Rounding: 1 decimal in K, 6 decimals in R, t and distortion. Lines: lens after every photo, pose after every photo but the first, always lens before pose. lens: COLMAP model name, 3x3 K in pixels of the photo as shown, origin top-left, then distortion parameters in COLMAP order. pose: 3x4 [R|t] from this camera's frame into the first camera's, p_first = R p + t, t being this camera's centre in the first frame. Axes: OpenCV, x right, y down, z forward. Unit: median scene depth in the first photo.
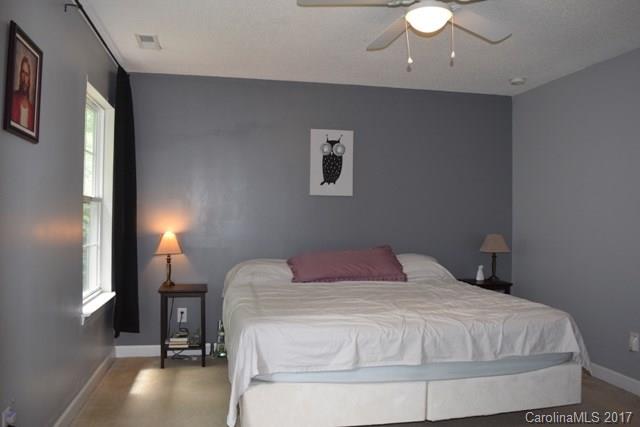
lens RADIAL K [[500.1, 0, 319.2], [0, 500.1, 211.3], [0, 0, 1]] dist [-0.097712, 0.018953]
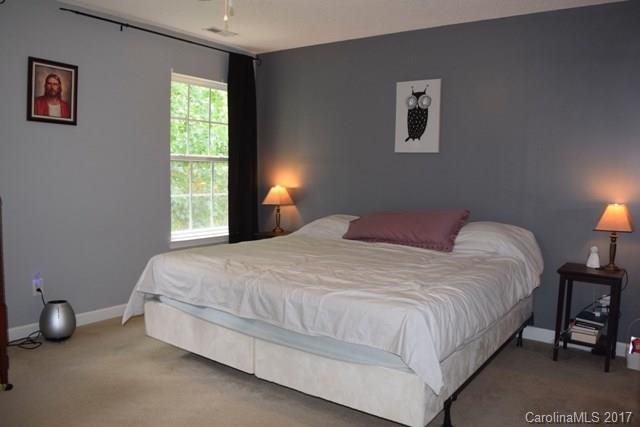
lens RADIAL K [[500.1, 0, 319.5], [0, 500.1, 213.5], [0, 0, 1]] dist [-0.097712, 0.018953]
pose [[0.680348, 0.064342, -0.730060, 0.583236], [-0.007035, 0.996666, 0.081283, 0.007334], [0.732856, -0.050165, 0.678532, 0.240592]]
